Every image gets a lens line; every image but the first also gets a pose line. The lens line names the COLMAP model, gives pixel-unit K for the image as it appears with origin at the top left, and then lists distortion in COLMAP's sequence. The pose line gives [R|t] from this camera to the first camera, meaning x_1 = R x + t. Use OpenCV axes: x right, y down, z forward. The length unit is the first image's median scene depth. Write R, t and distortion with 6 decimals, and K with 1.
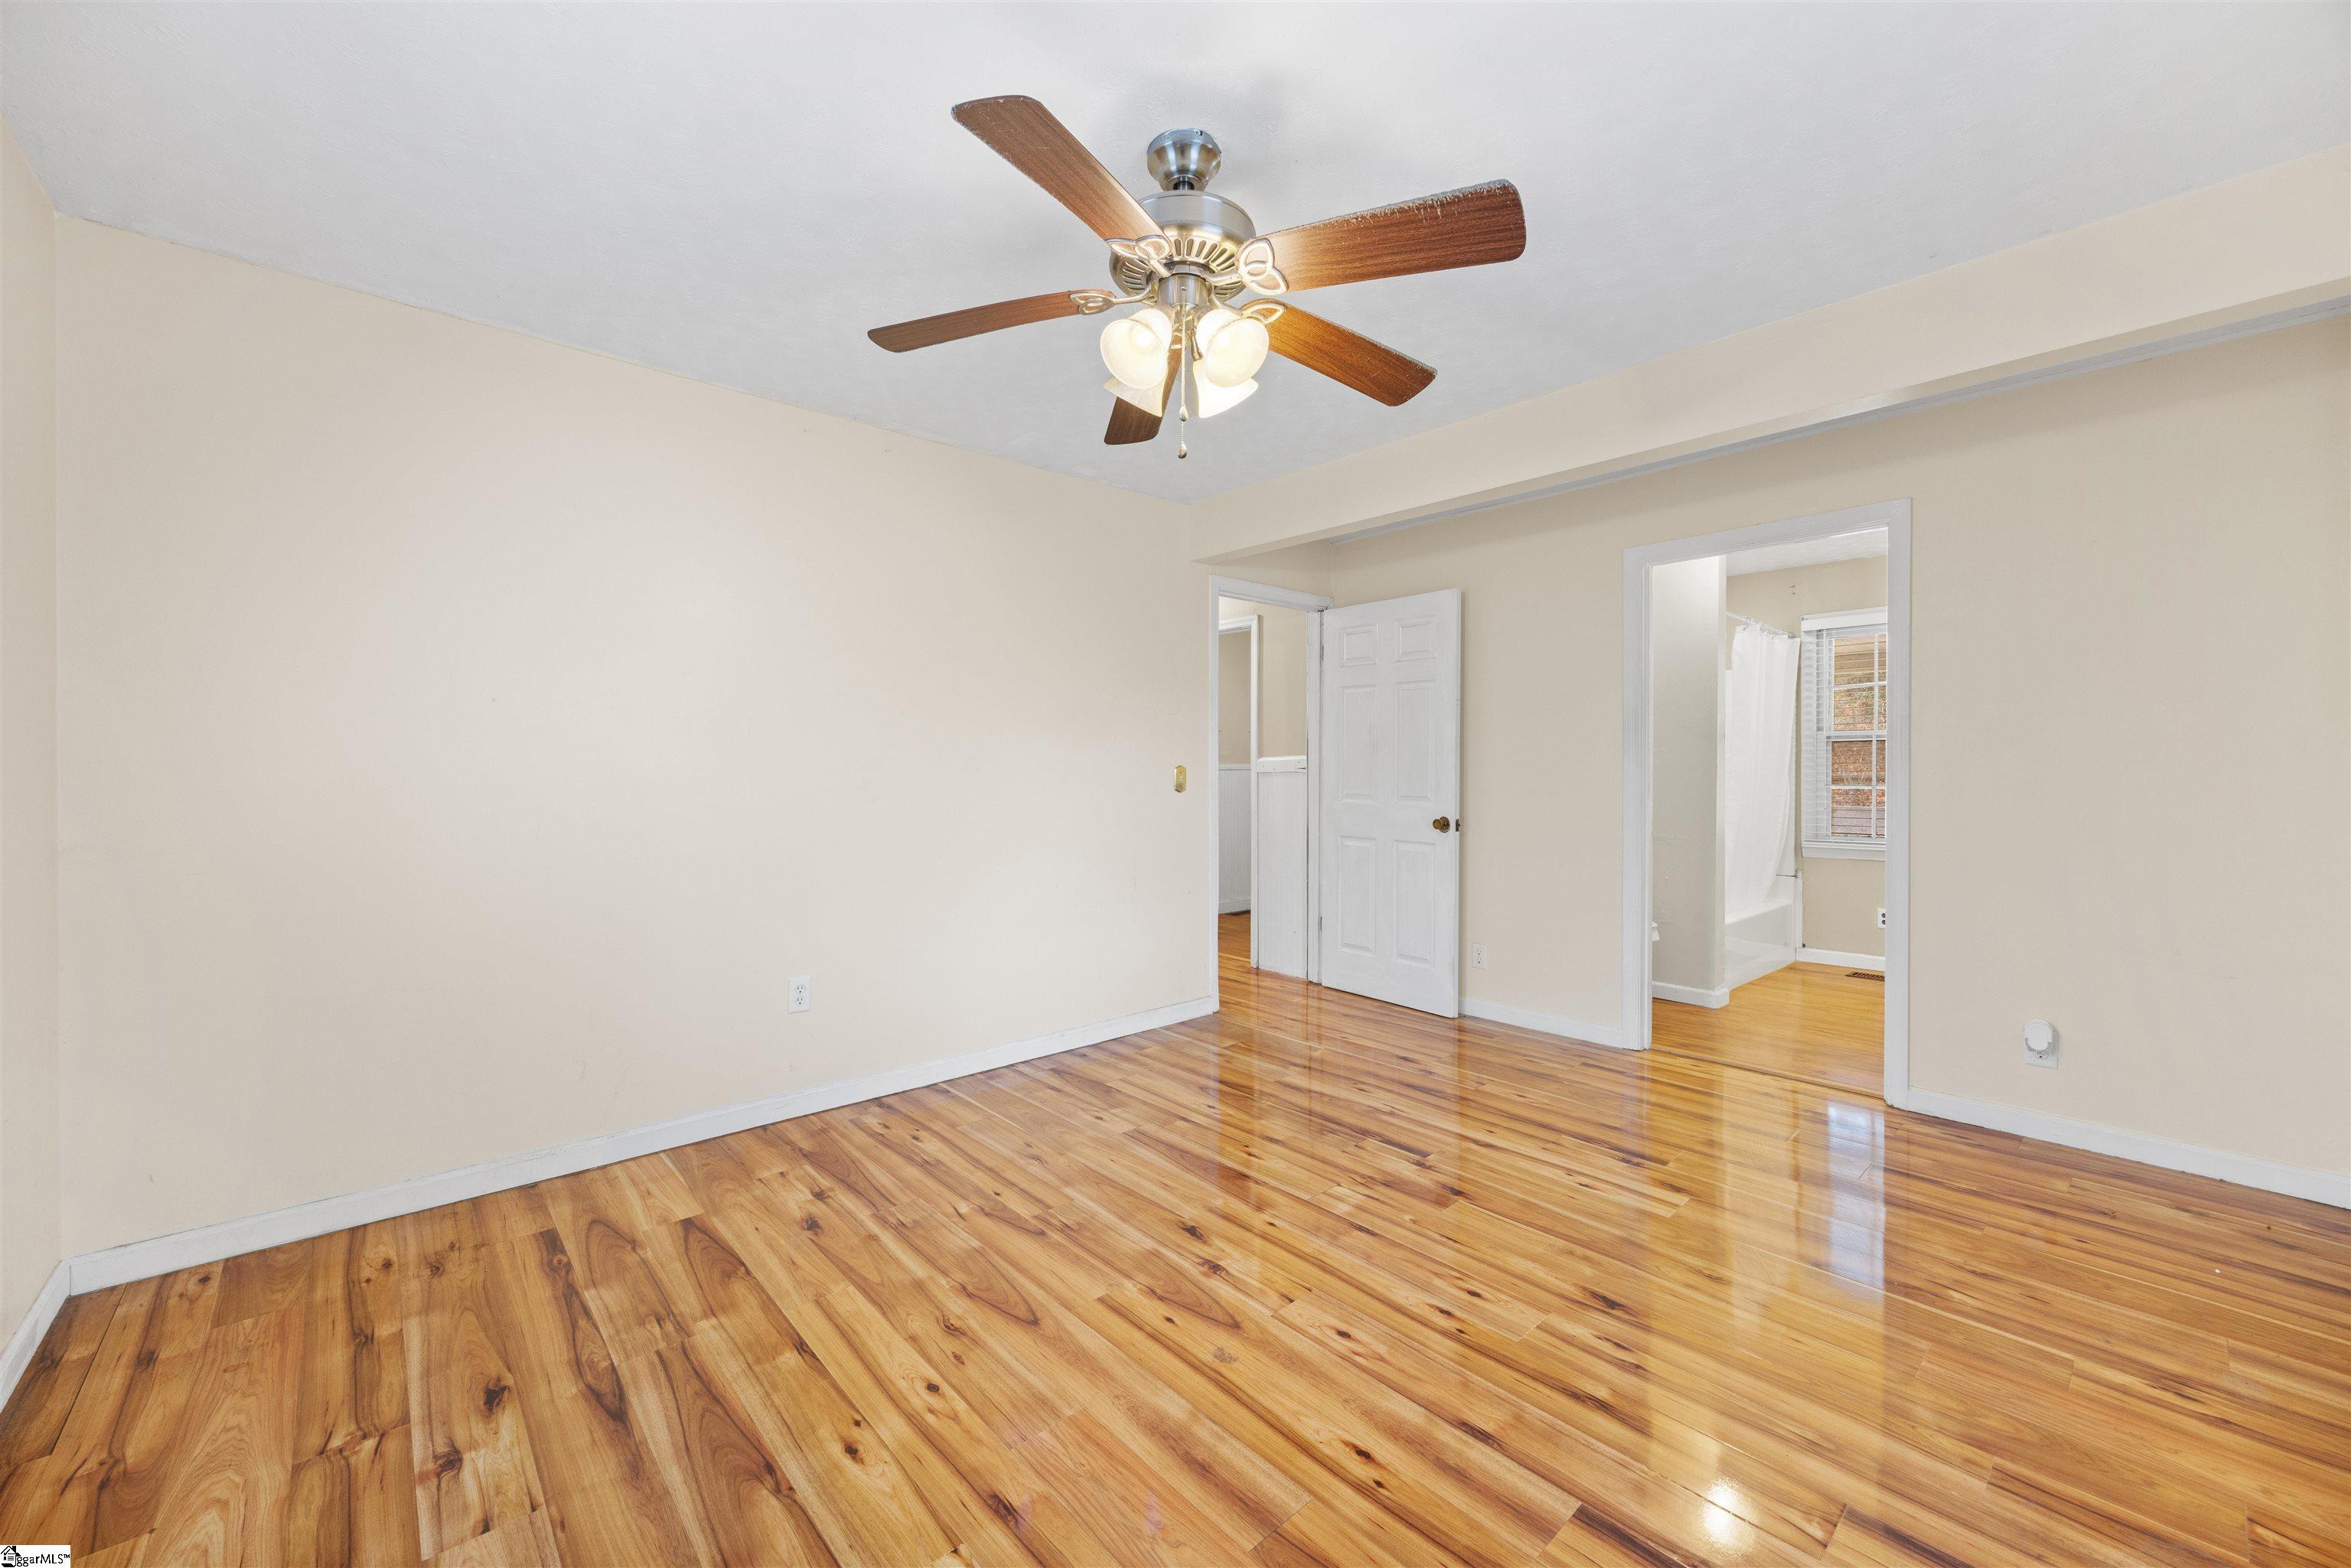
lens RADIAL K [[842.2, 0, 1175.5], [0, 842.2, 784.0], [0, 0, 1]] dist [-0.003246, -0.000134]
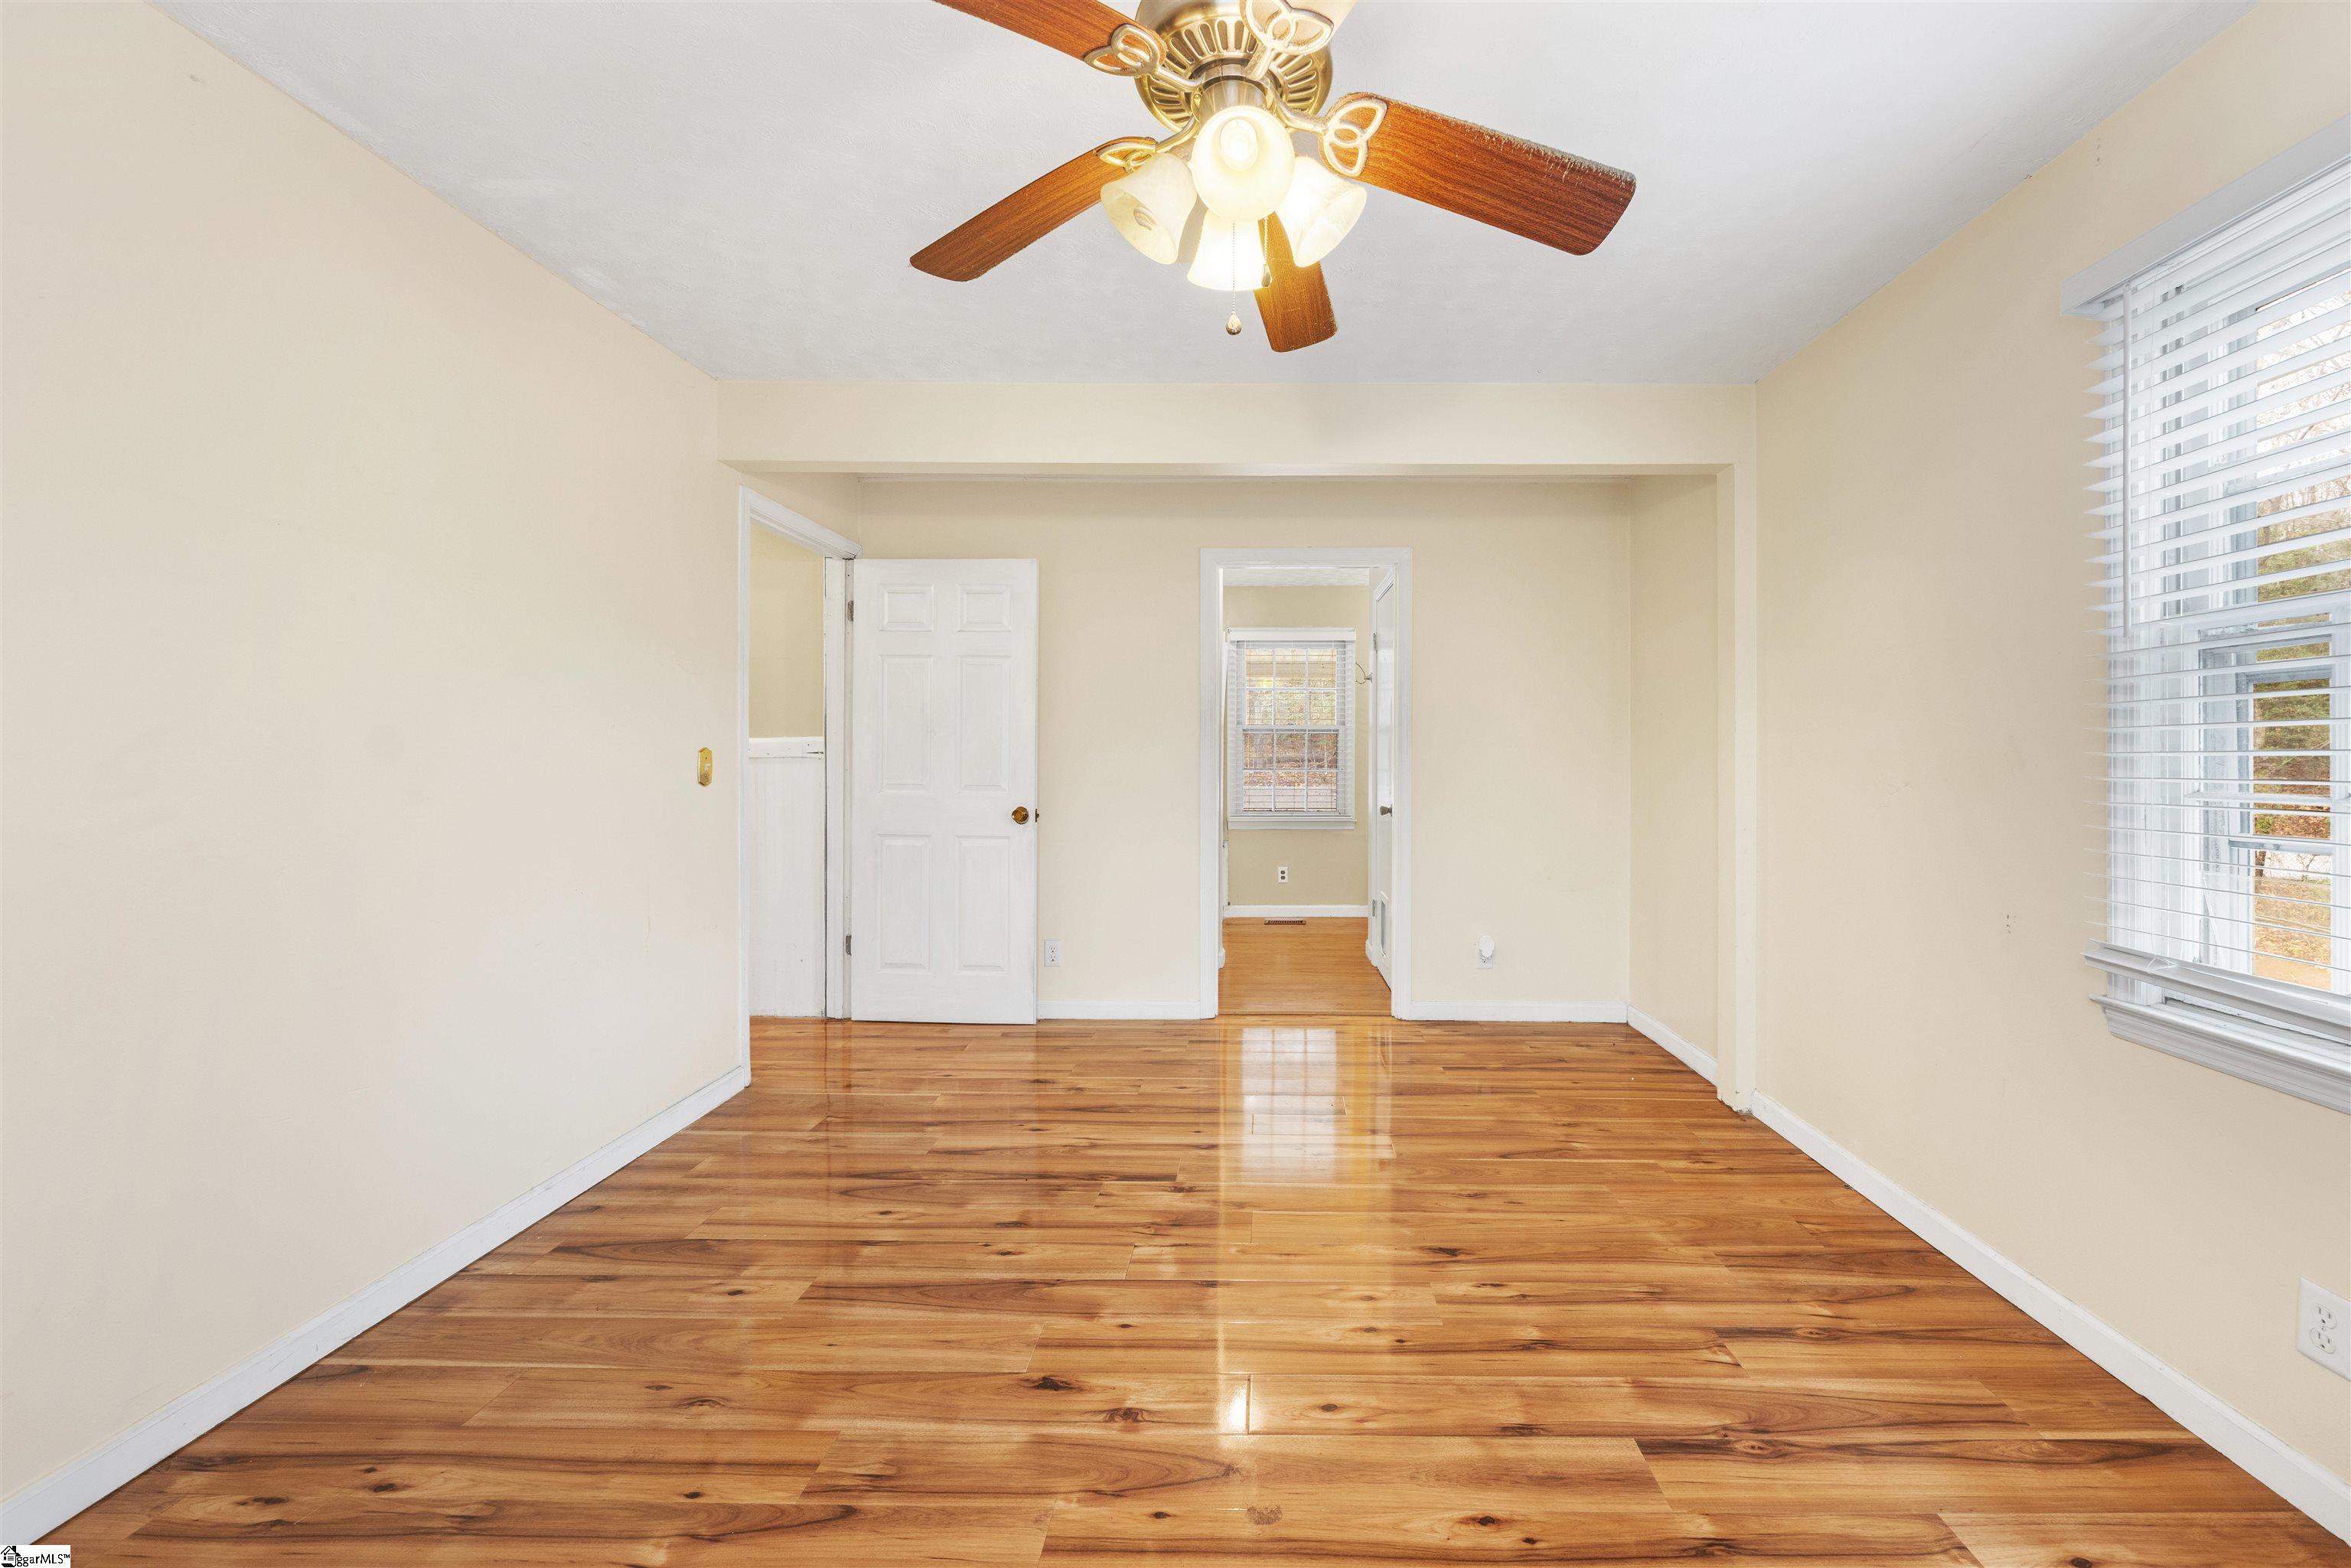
lens RADIAL K [[879.9, 0, 1182.0], [0, 879.9, 769.8], [0, 0, 1]] dist [-0.003626, -0.000027]
pose [[0.702449, -0.006840, 0.711701, -0.409437], [0.007066, 0.999972, 0.002637, -0.005020], [-0.711699, 0.003176, 0.702477, 0.352128]]
